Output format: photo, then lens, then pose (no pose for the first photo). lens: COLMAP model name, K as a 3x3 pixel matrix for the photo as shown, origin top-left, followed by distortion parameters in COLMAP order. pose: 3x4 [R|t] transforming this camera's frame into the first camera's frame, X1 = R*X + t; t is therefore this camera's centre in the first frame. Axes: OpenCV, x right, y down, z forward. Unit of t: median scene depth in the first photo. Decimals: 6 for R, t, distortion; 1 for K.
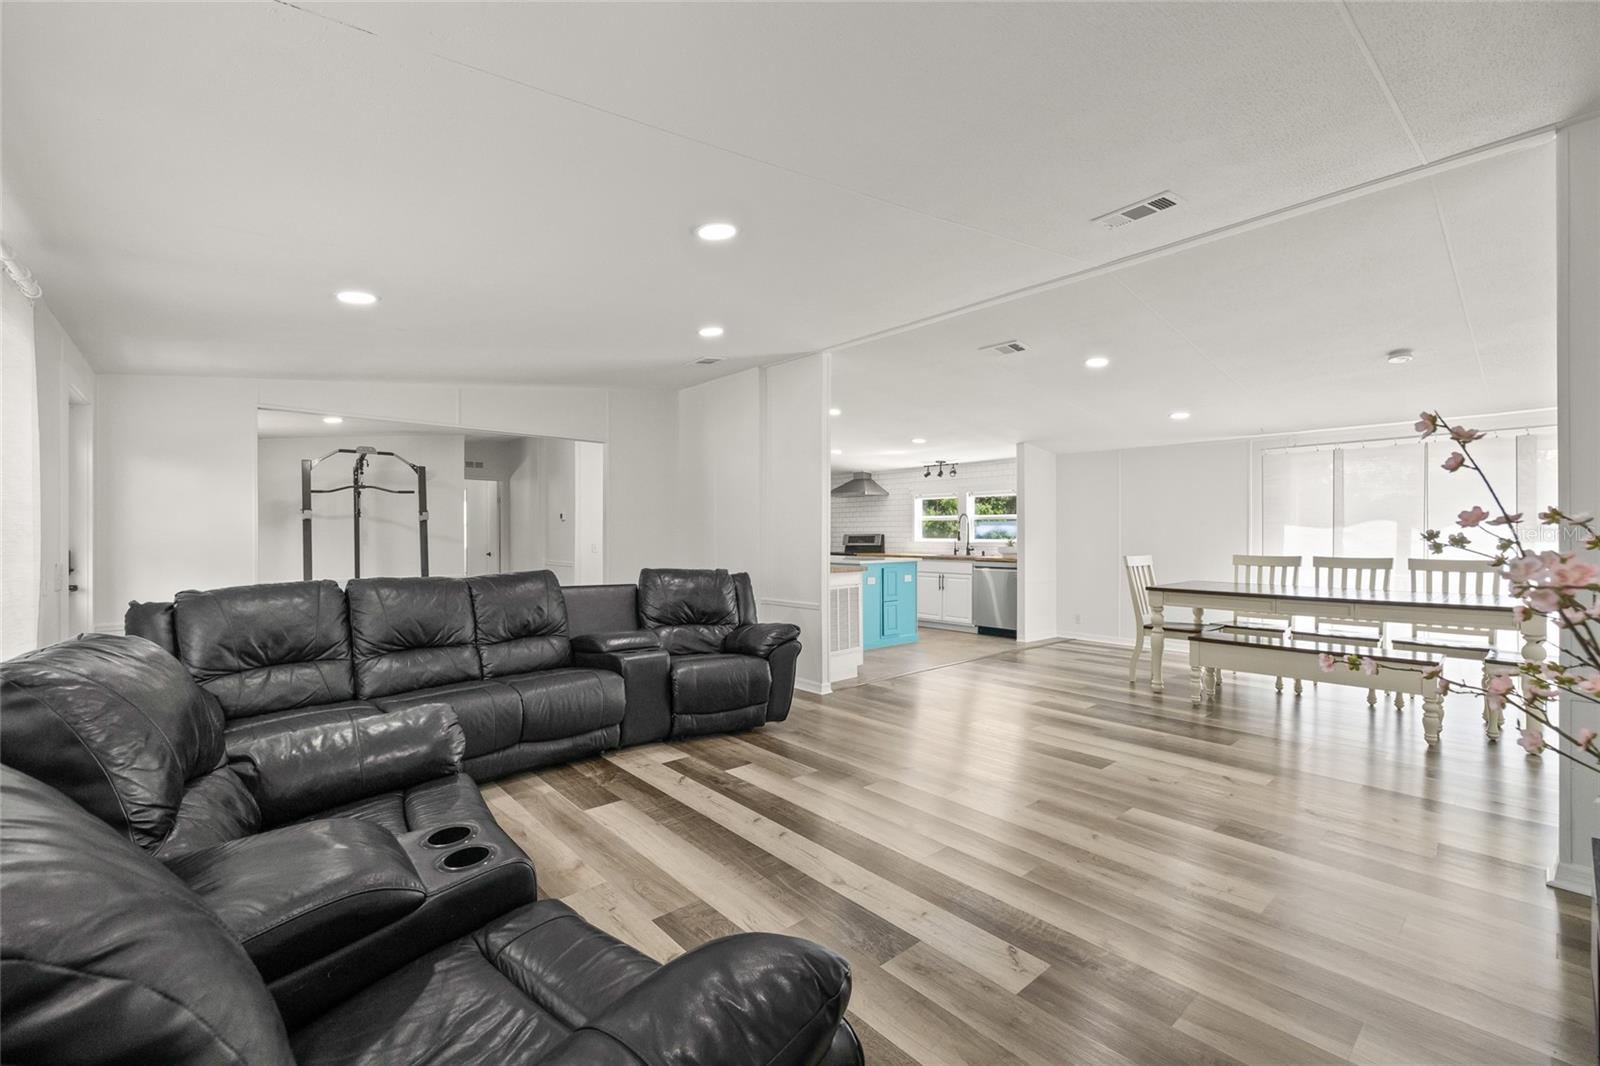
lens RADIAL K [[663.8, 0, 791.8], [0, 663.8, 539.5], [0, 0, 1]] dist [-0.001086, 0.000126]
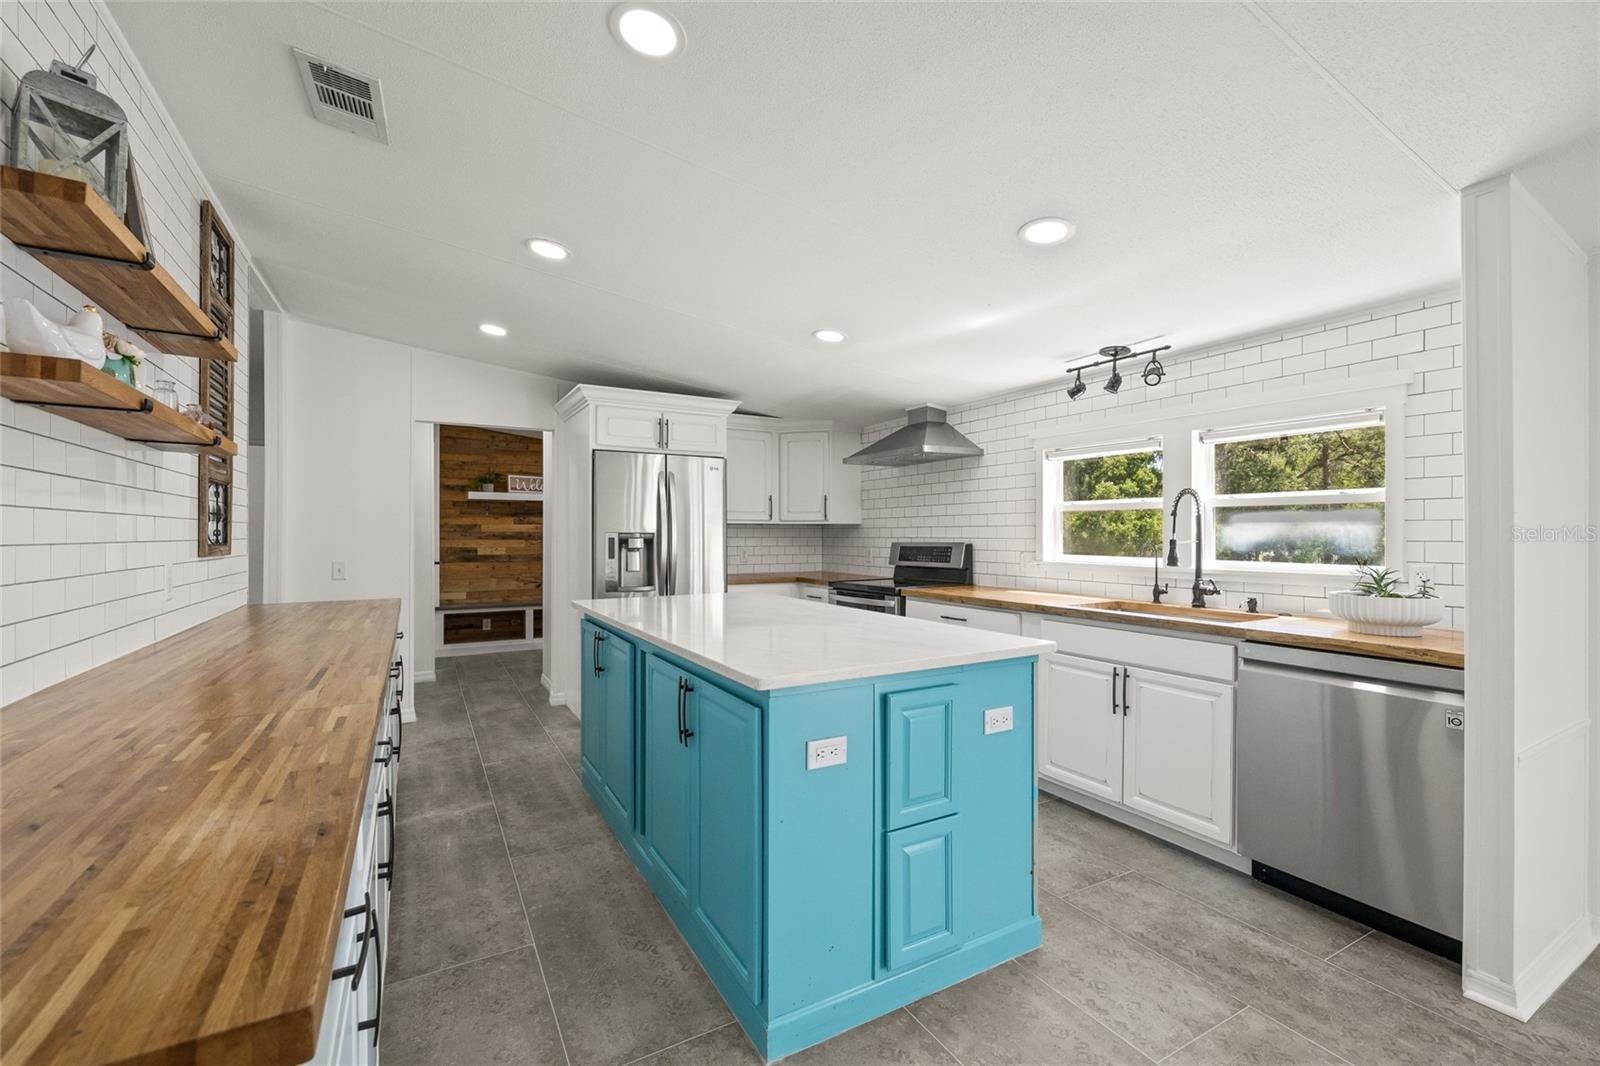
lens RADIAL K [[663.8, 0, 801.6], [0, 663.8, 538.3], [0, 0, 1]] dist [-0.001086, 0.000126]
pose [[0.982359, 0.004570, -0.186951, 0.135744], [-0.005162, 0.999983, -0.002685, -0.012220], [0.186936, 0.003603, 0.982365, 0.669467]]
